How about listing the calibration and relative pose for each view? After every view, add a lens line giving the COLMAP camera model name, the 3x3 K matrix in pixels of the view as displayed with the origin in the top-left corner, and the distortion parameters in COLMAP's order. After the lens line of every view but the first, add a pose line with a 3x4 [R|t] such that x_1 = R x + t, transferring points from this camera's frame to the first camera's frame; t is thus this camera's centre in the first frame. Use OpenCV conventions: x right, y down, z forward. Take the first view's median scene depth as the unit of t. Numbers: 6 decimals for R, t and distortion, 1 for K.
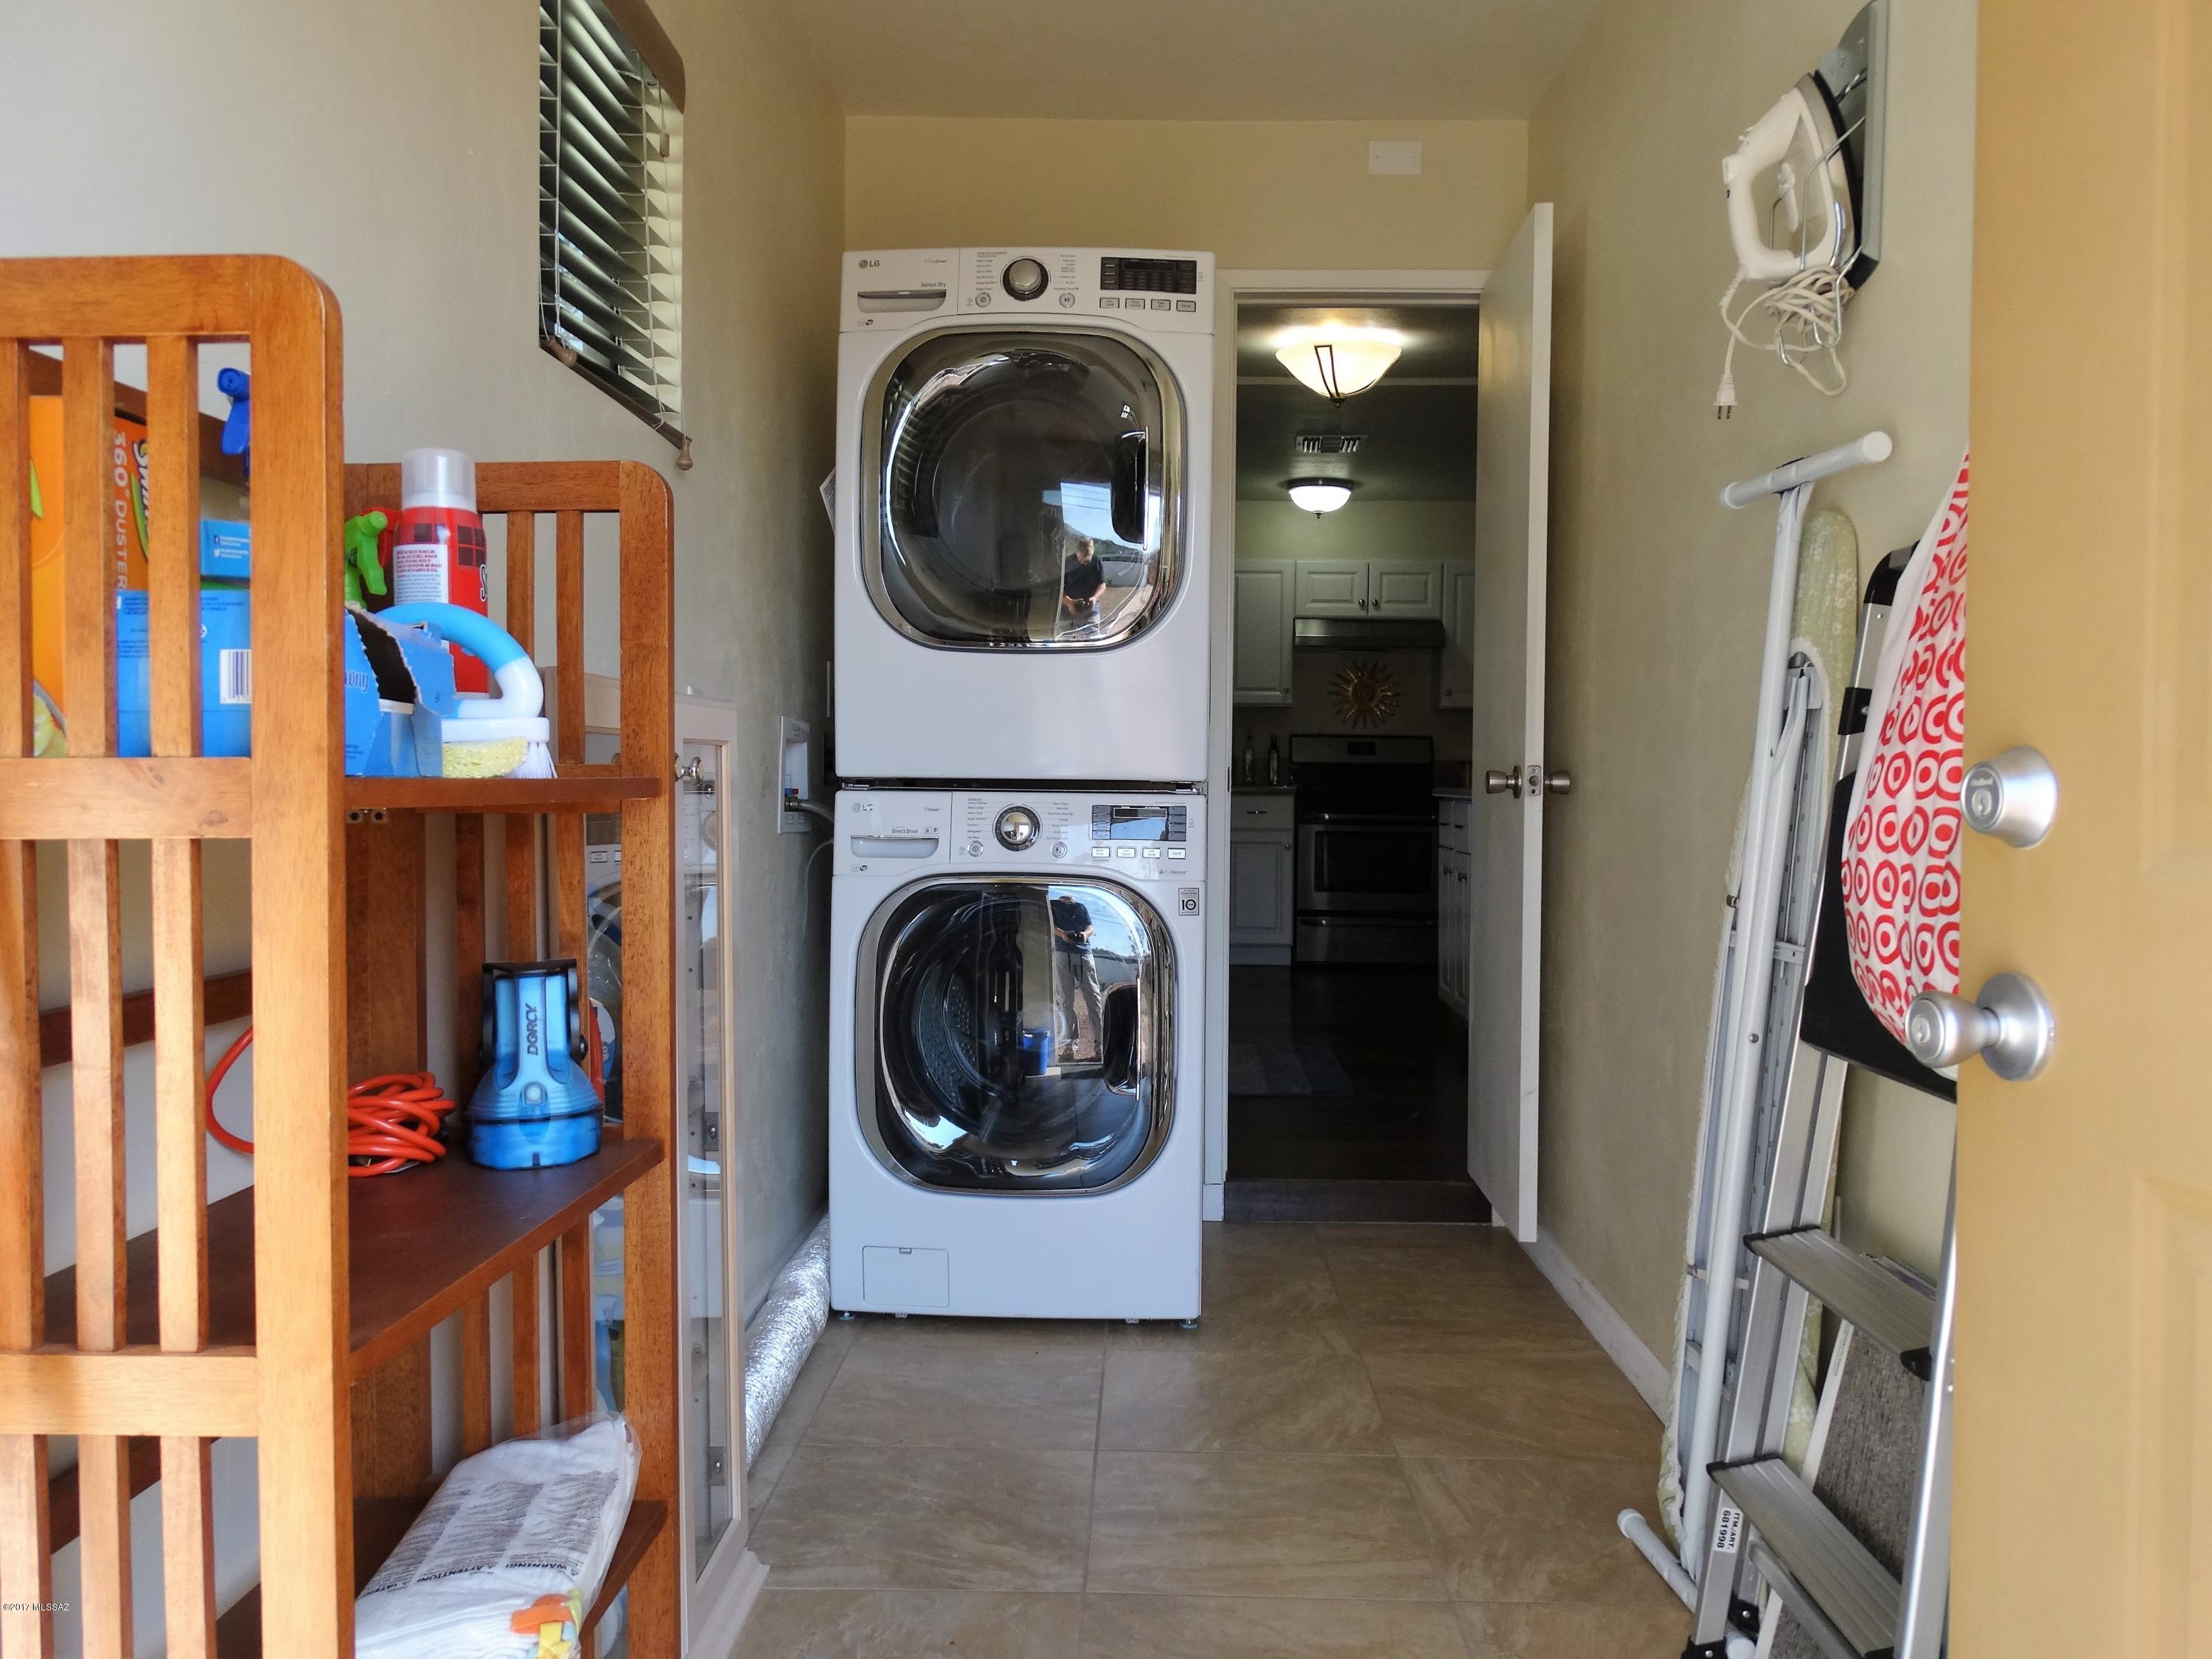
lens RADIAL K [[1655.9, 0, 1097.4], [0, 1655.9, 824.9], [0, 0, 1]] dist [-0.004506, 0.007416]
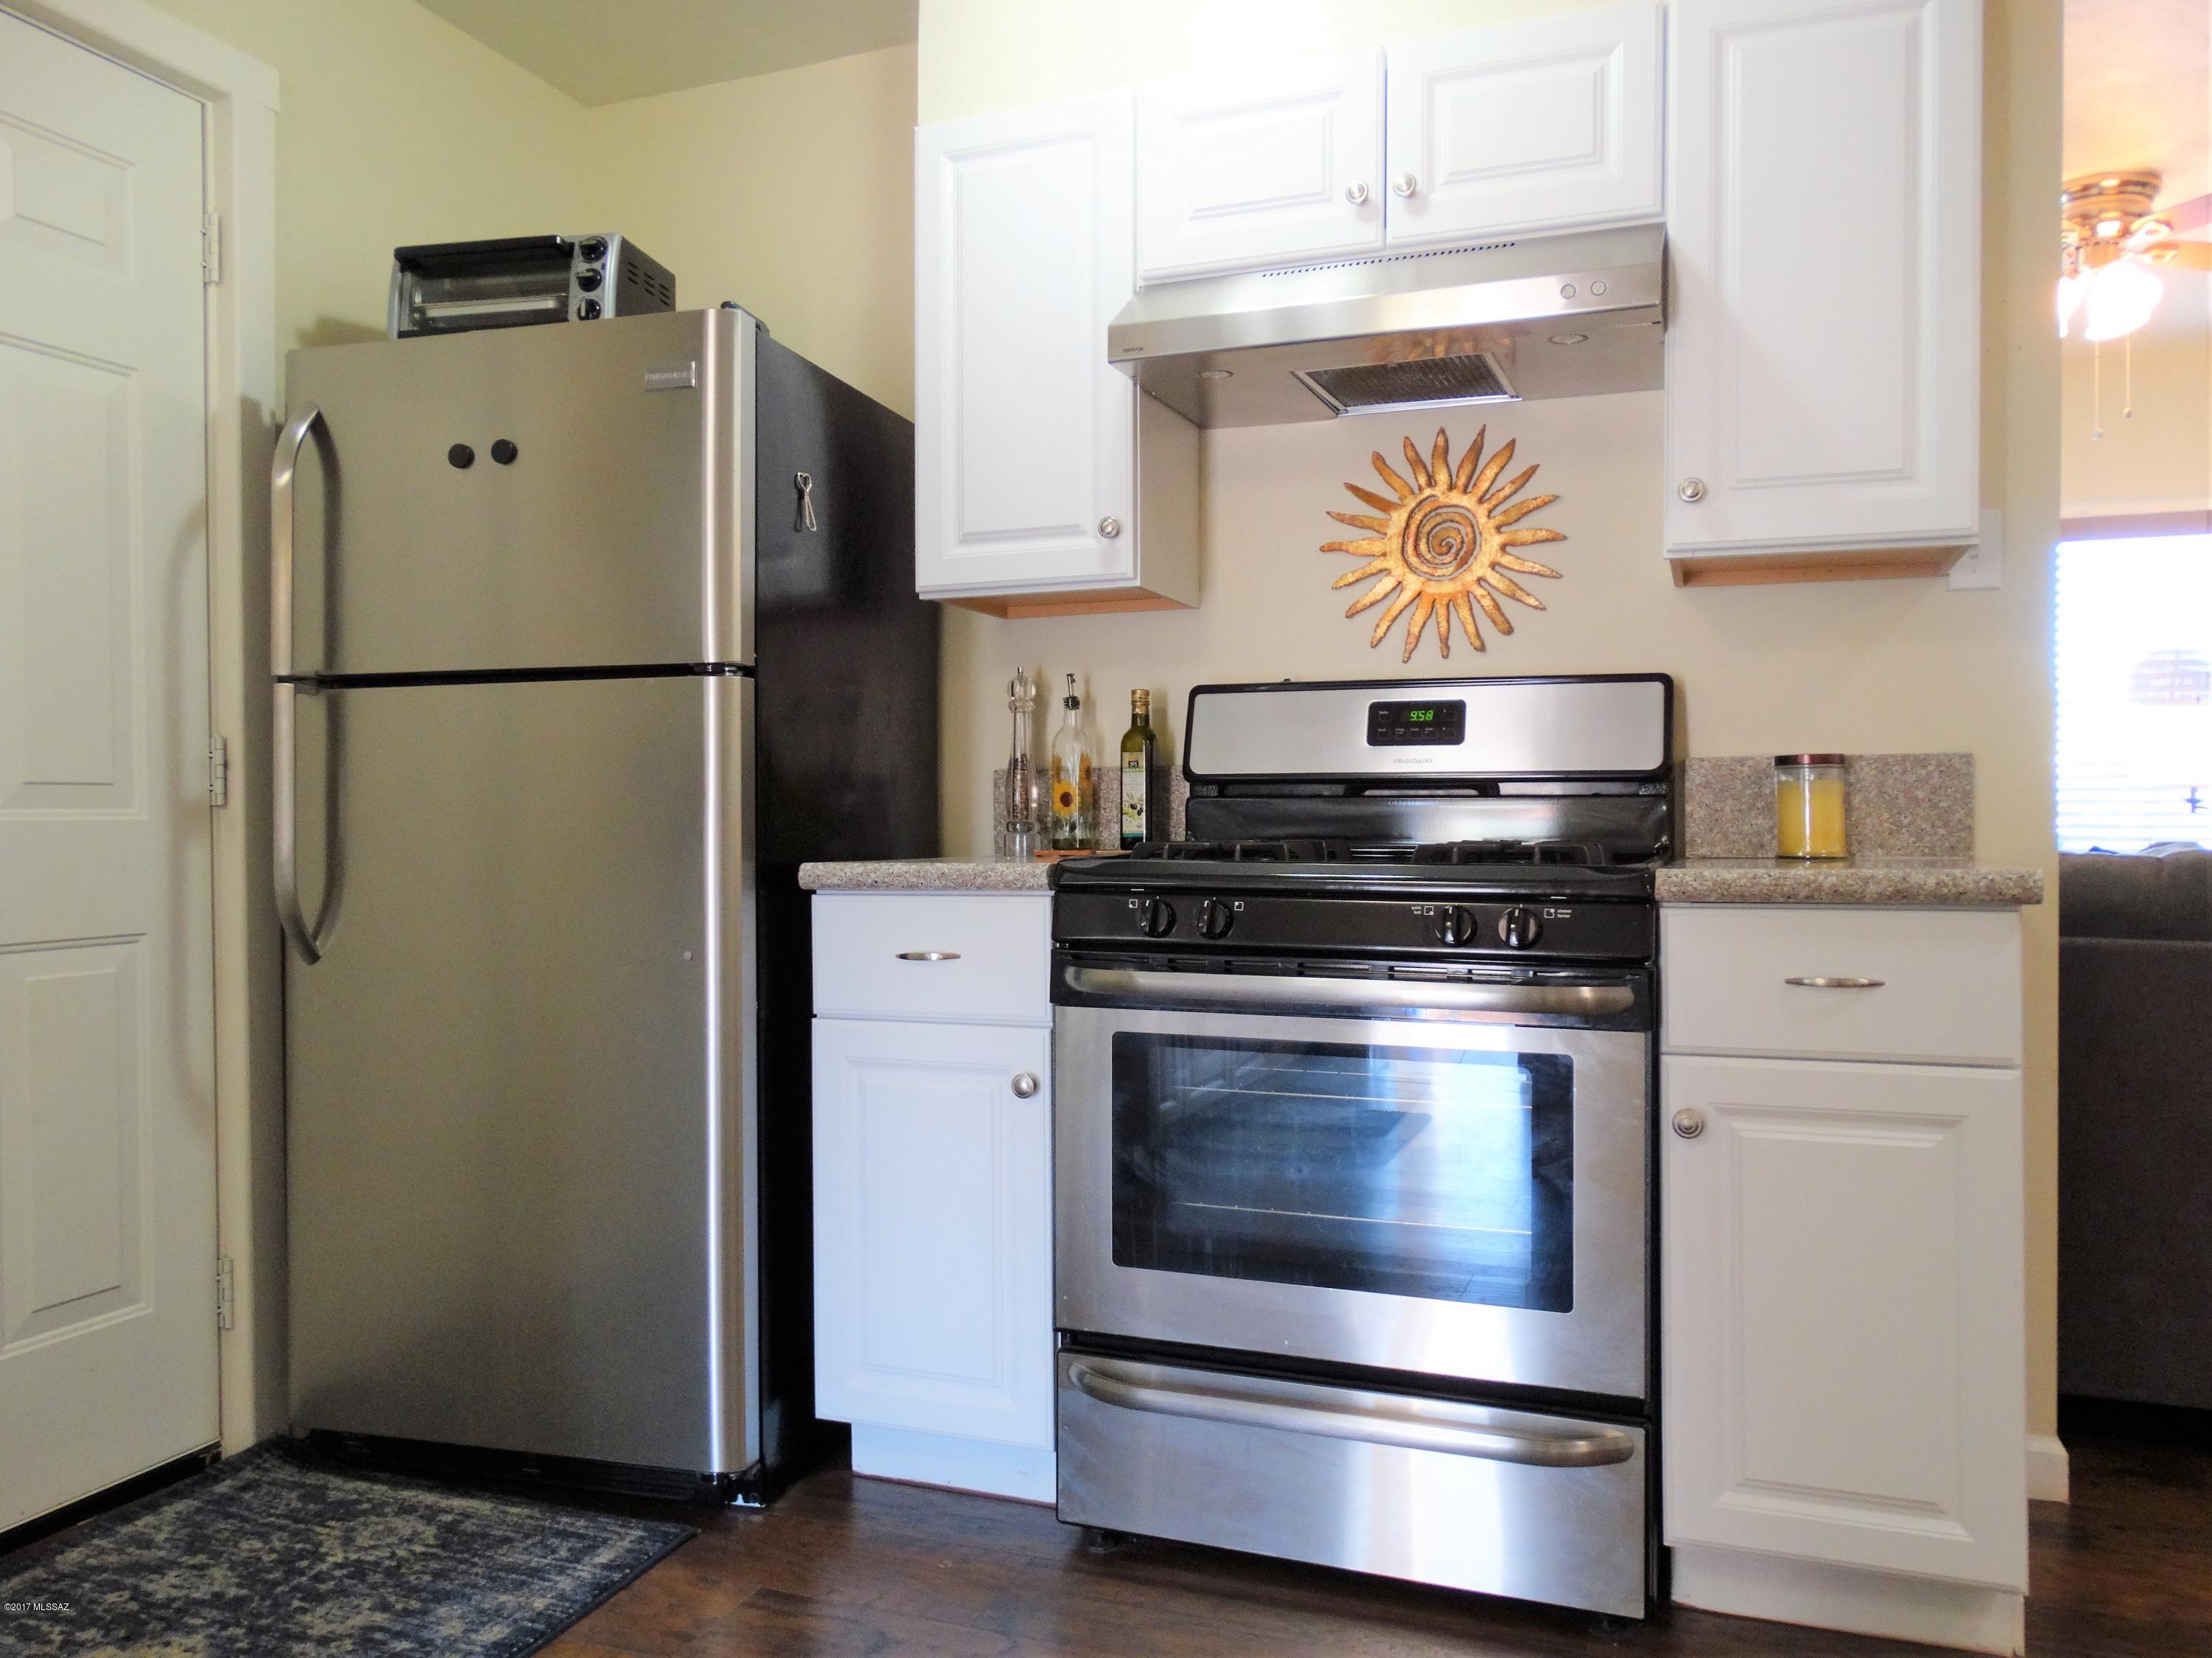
lens RADIAL K [[1655.8, 0, 1097.4], [0, 1655.8, 824.4], [0, 0, 1]] dist [-0.004506, 0.007416]
pose [[0.946367, -0.012498, -0.322852, 0.205436], [0.003519, 0.999591, -0.028380, -0.021033], [0.323075, 0.025722, 0.946024, 0.723752]]
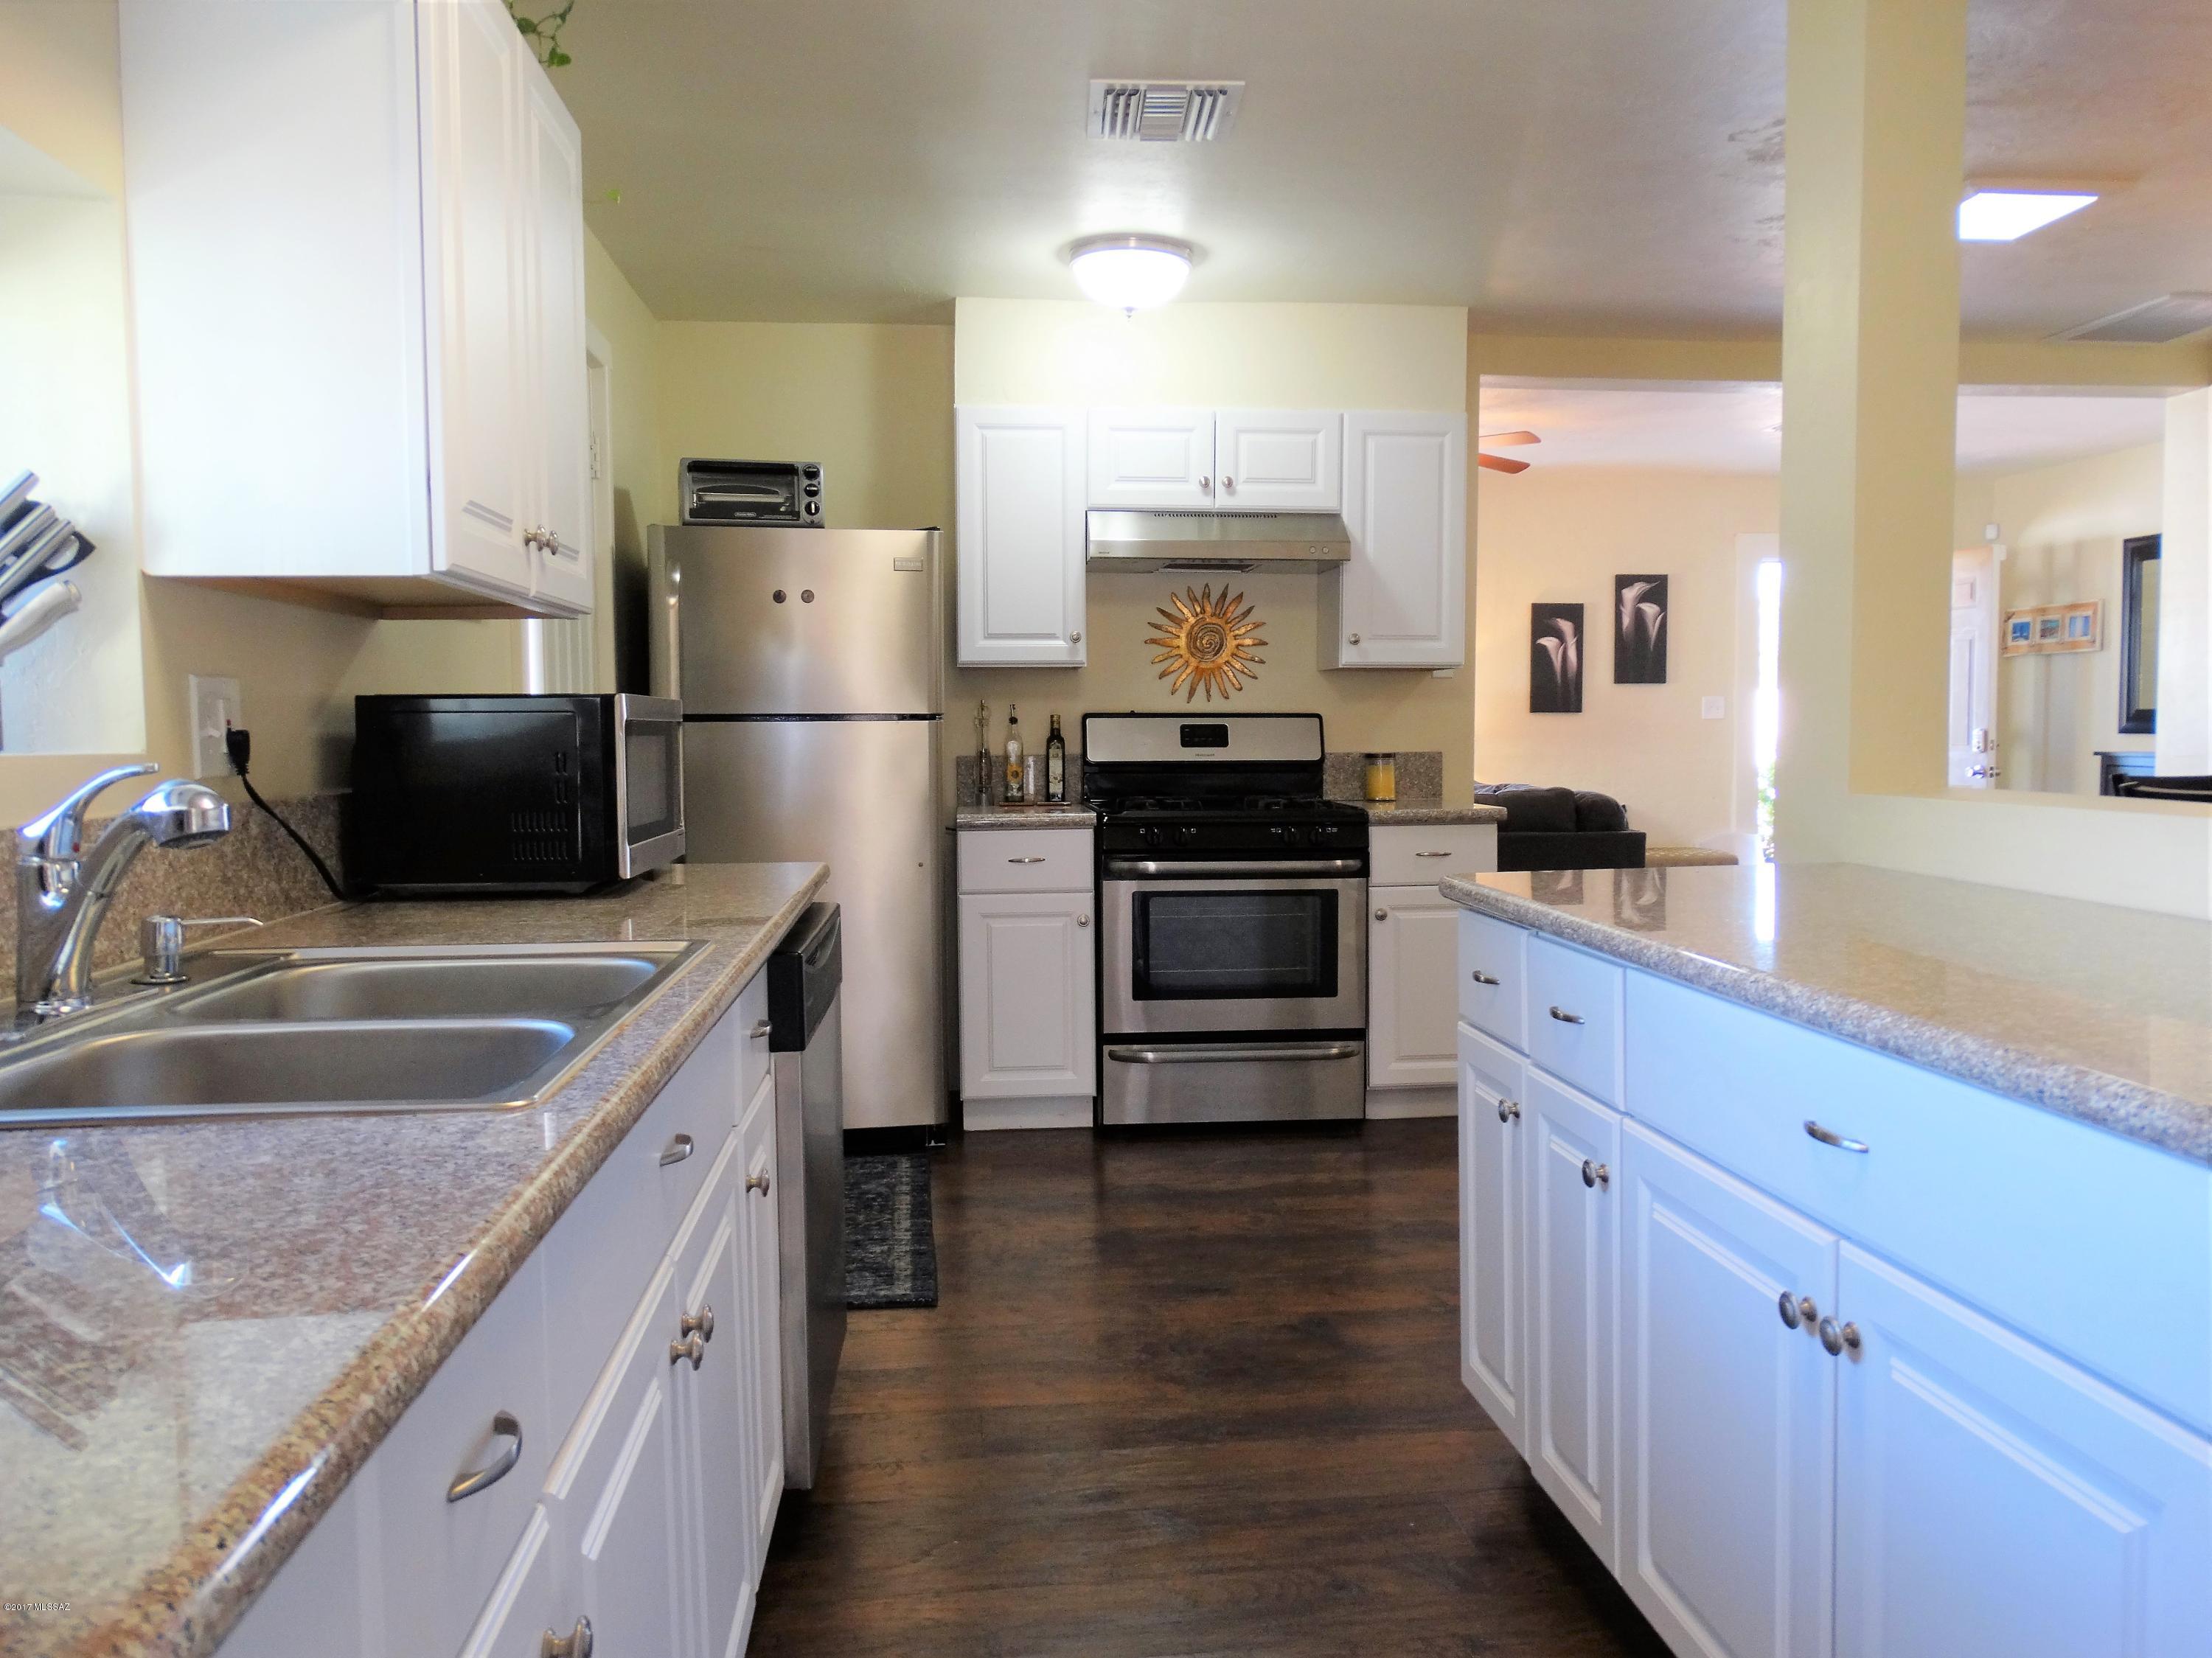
lens RADIAL K [[1655.8, 0, 1097.4], [0, 1655.8, 824.4], [0, 0, 1]] dist [-0.004506, 0.007416]
pose [[0.990886, -0.023365, 0.132660, 0.045063], [0.018982, 0.999235, 0.034203, -0.036739], [-0.133358, -0.031373, 0.990571, 0.436325]]
